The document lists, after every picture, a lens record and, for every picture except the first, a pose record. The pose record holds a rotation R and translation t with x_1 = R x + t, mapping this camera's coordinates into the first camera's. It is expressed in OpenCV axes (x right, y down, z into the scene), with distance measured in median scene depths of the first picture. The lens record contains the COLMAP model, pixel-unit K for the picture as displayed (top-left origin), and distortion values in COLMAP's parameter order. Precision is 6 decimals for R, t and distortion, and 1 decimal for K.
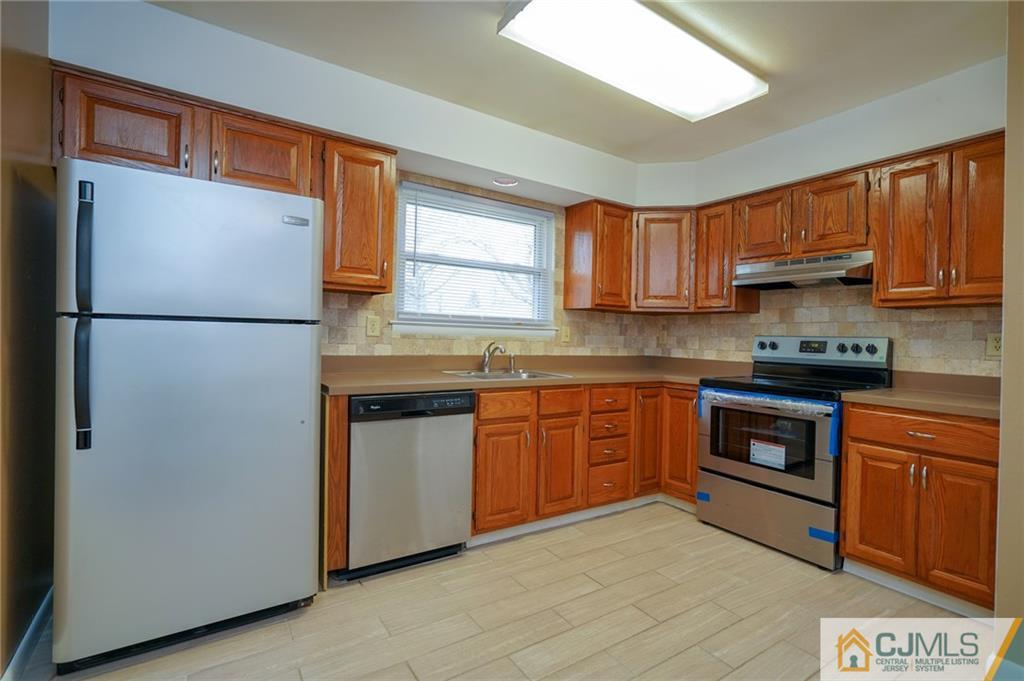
lens RADIAL K [[480.1, 0, 492.5], [0, 480.1, 335.1], [0, 0, 1]] dist [-0.002300, 0.000005]
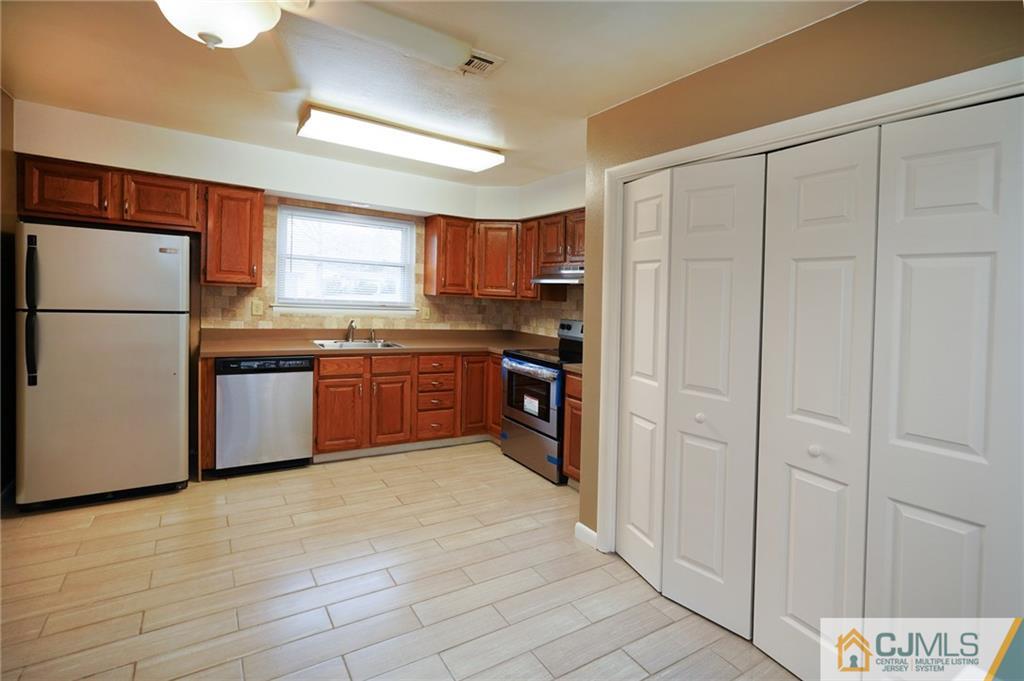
lens RADIAL K [[488.1, 0, 511.3], [0, 488.1, 310.2], [0, 0, 1]] dist [-0.001890, -0.000514]
pose [[0.999674, 0.025116, -0.004602, 0.482788], [-0.024939, 0.999068, 0.035237, -0.077954], [0.005483, -0.035110, 0.999368, -0.411305]]
